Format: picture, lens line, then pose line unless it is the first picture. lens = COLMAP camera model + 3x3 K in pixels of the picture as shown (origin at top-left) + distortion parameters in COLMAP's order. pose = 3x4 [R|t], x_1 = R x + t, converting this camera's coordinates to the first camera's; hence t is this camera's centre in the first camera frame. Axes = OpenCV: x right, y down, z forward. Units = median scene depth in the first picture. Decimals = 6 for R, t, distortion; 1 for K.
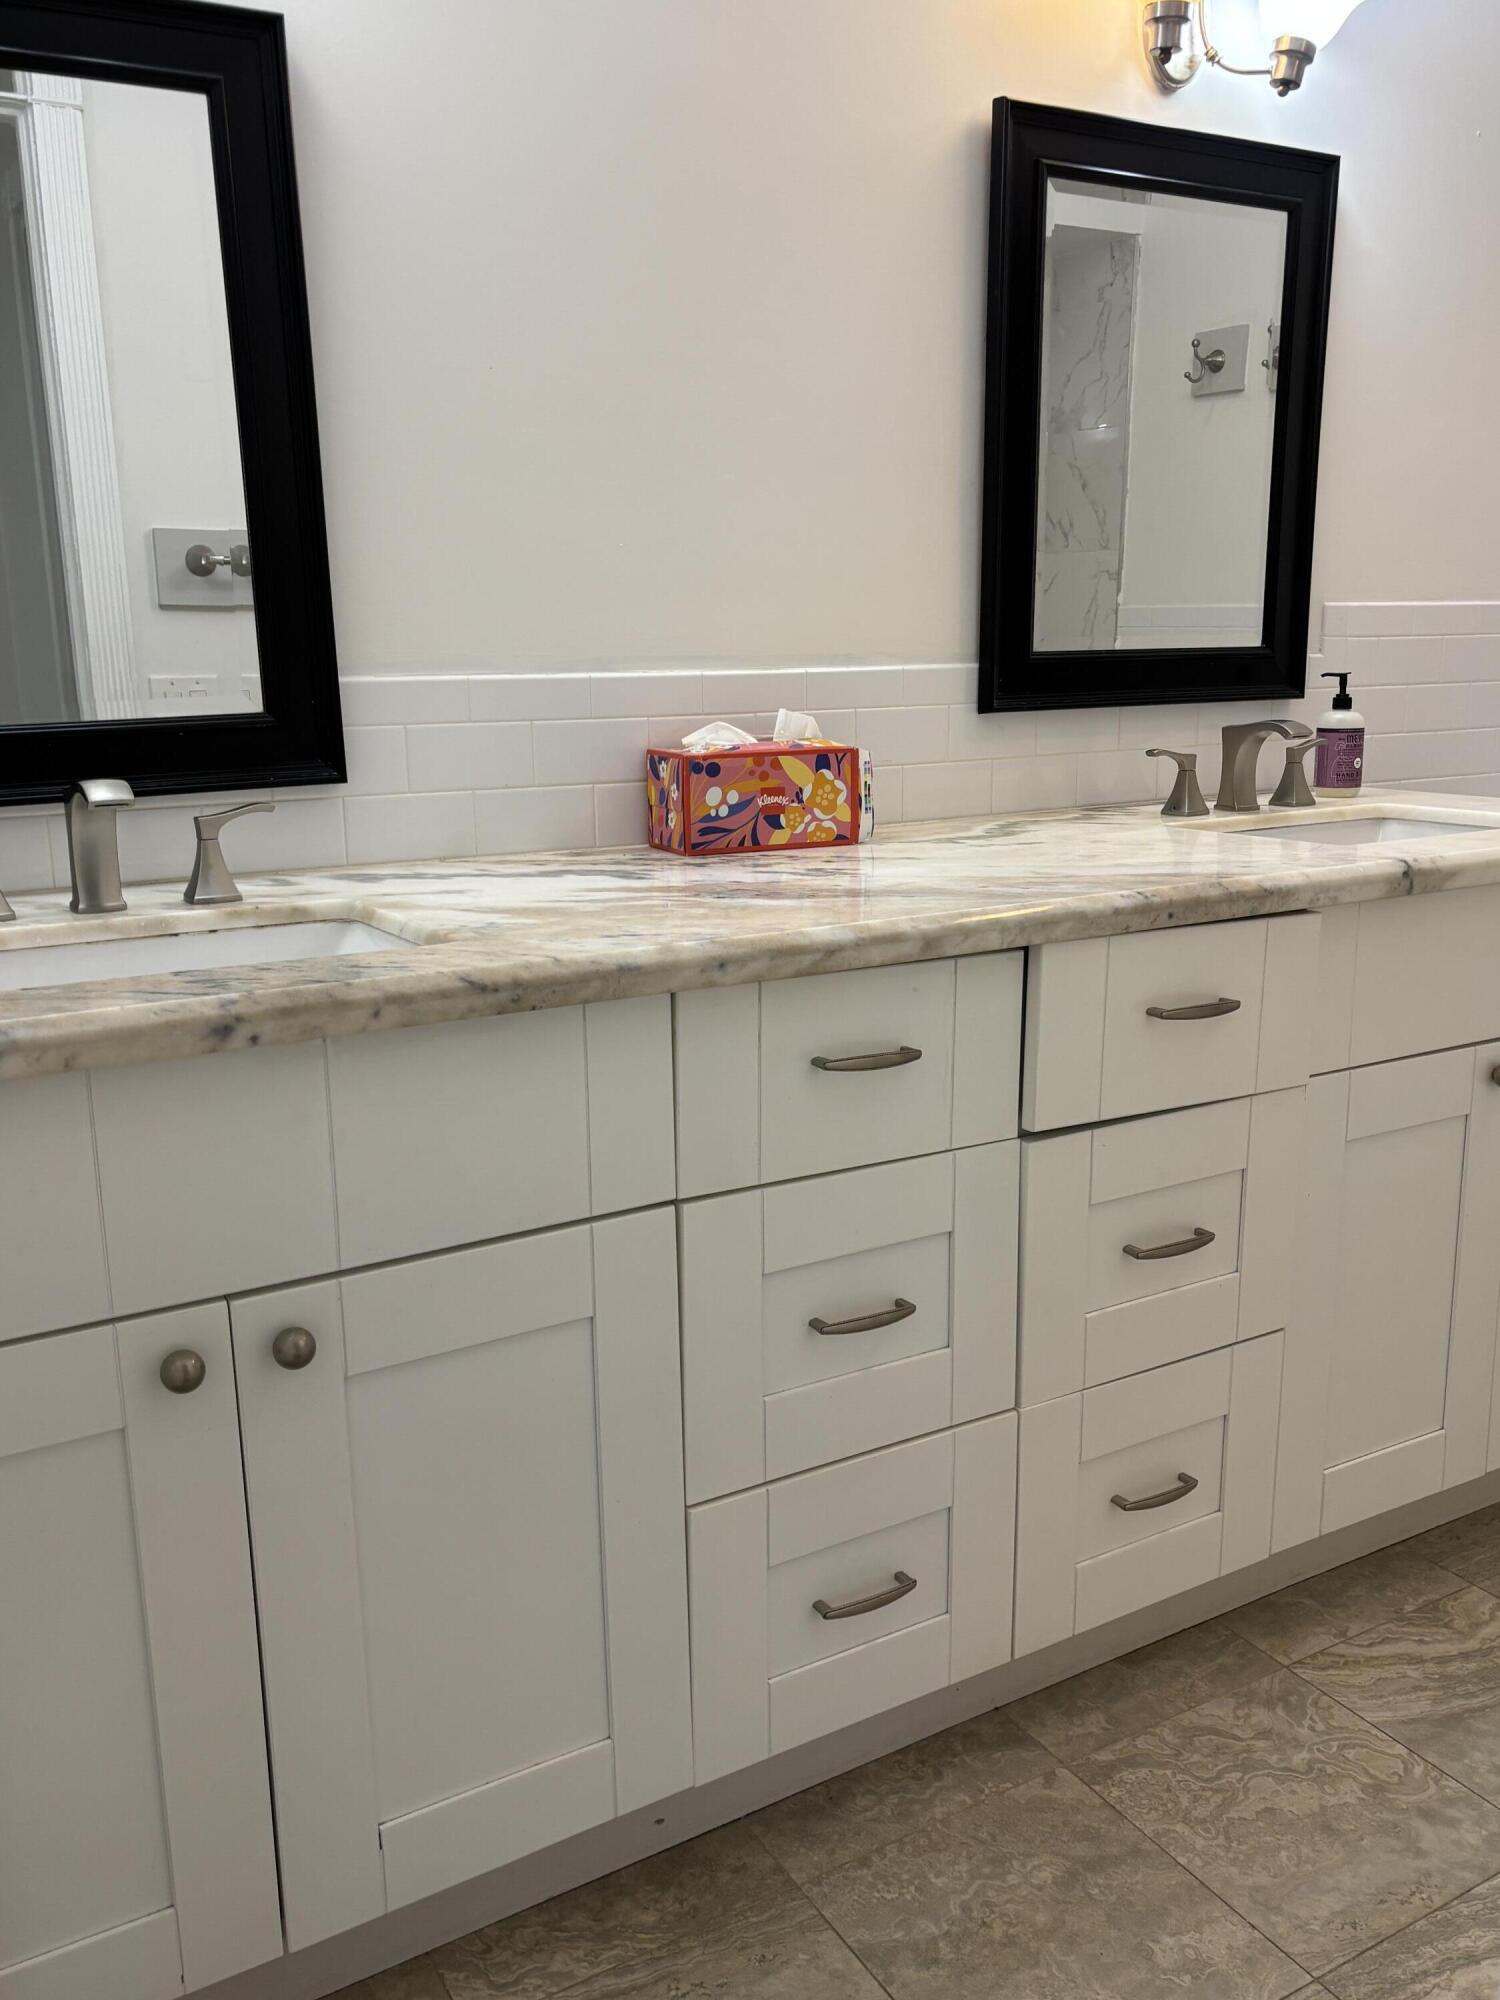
lens RADIAL K [[1714.3, 0, 750.0], [0, 1714.3, 1000.0], [0, 0, 1]] dist [-0.098725, 0.202040]
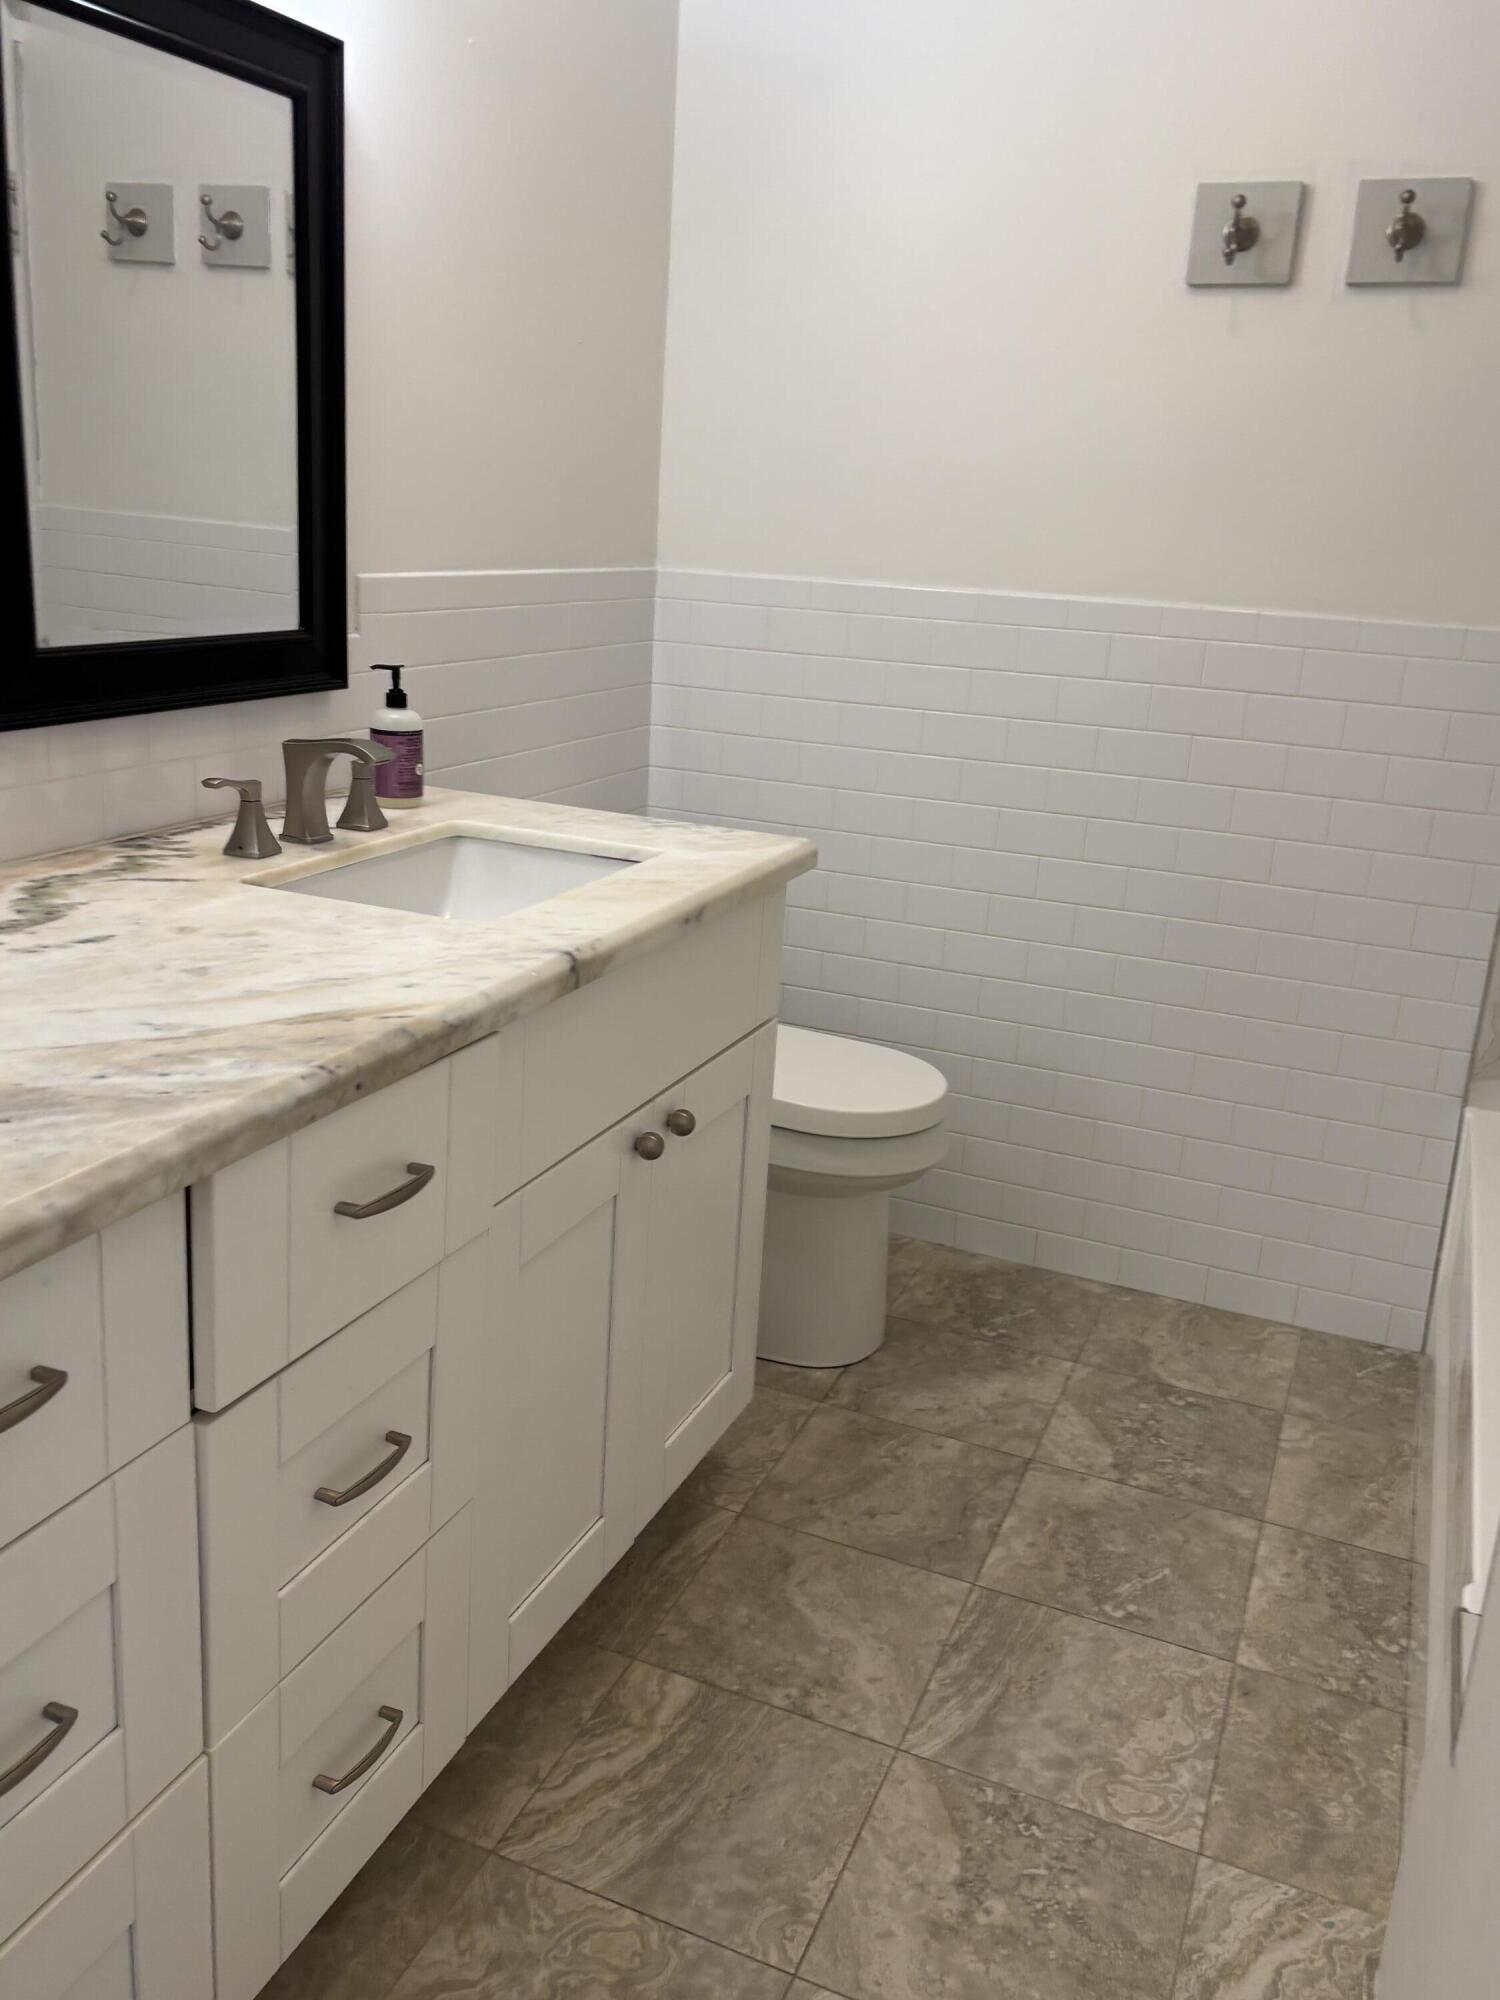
lens RADIAL K [[1638.2, 0, 750.0], [0, 1638.2, 1000.0], [0, 0, 1]] dist [0.023480, 0.002350]
pose [[0.792094, -0.104660, 0.601360, -0.050570], [0.043889, 0.992406, 0.114908, -0.142855], [-0.608819, -0.064624, 0.790672, 0.254088]]
